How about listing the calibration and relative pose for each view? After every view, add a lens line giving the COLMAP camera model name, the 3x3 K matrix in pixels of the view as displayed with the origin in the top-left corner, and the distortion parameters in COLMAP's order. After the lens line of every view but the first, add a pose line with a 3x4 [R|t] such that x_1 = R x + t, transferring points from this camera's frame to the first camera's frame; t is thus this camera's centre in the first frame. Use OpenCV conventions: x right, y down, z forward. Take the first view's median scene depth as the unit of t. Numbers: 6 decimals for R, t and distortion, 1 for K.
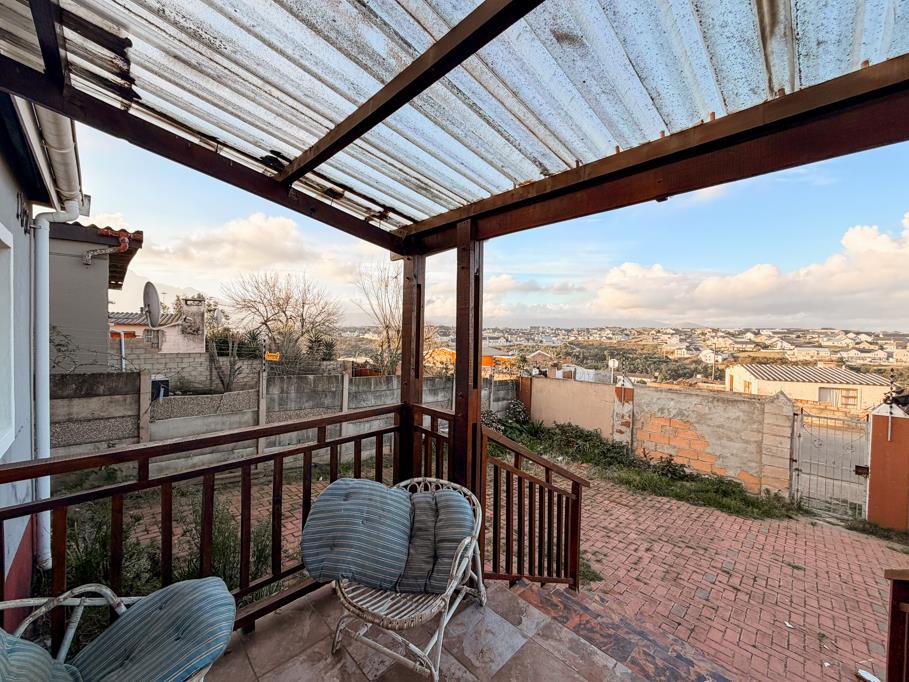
lens RADIAL K [[353.9, 0, 454.5], [0, 353.9, 341.0], [0, 0, 1]] dist [-0.000164, -0.000106]
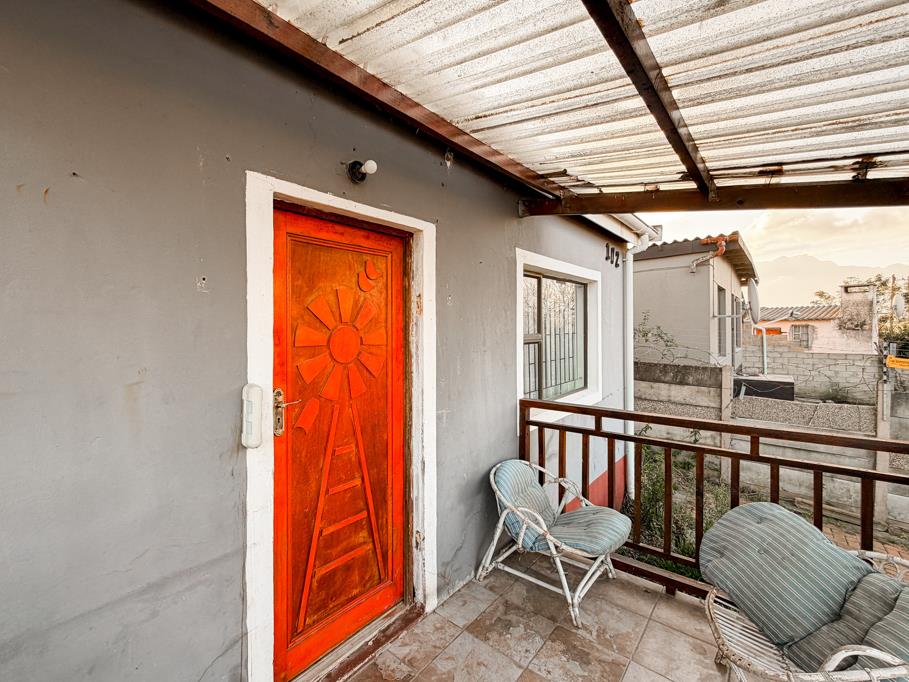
lens RADIAL K [[419.7, 0, 455.0], [0, 419.7, 327.8], [0, 0, 1]] dist [0.001143, 0.000109]
pose [[0.130693, -0.013252, -0.991334, 0.263512], [-0.010560, 0.999835, -0.014758, -0.005091], [0.991367, 0.012398, 0.130531, 0.045098]]
